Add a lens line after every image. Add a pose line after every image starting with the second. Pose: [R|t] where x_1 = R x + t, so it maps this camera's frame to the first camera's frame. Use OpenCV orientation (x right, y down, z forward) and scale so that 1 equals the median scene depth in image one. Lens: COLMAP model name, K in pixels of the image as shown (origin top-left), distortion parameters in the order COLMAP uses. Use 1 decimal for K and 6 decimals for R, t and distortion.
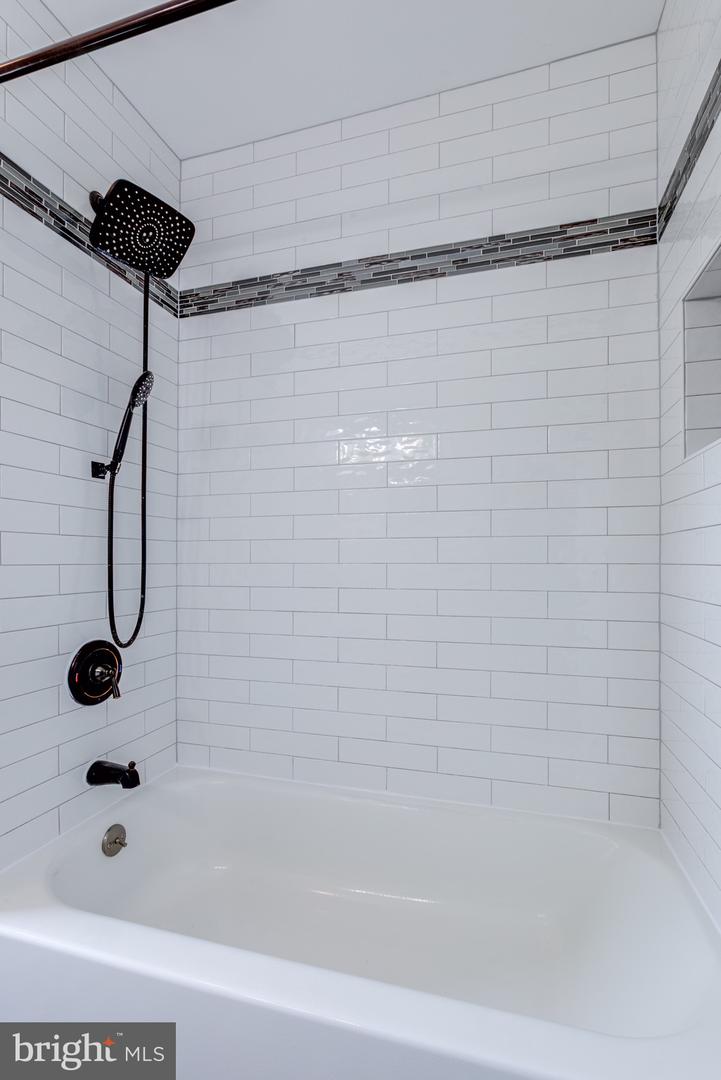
lens RADIAL K [[482.6, 0, 373.2], [0, 482.6, 572.7], [0, 0, 1]] dist [-0.011920, 0.001981]
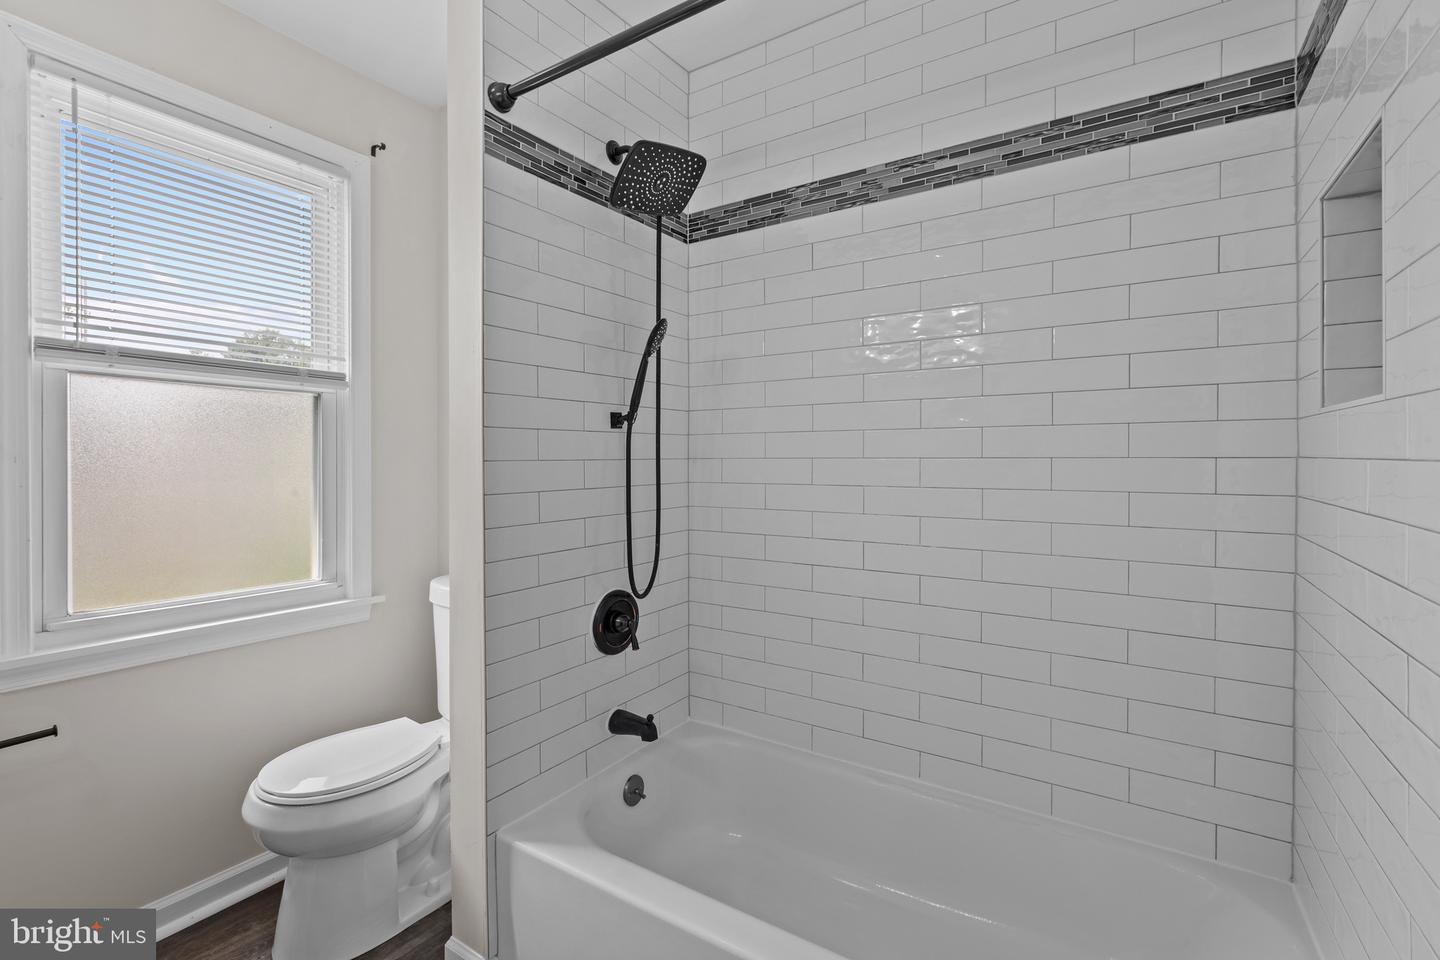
lens RADIAL K [[643.4, 0, 720.6], [0, 643.4, 470.8], [0, 0, 1]] dist [-0.011920, 0.001981]
pose [[0.952928, 0.000530, -0.303196, 0.038238], [0.005423, 0.999809, 0.018792, -0.133527], [0.303148, -0.019552, 0.952743, -0.208989]]
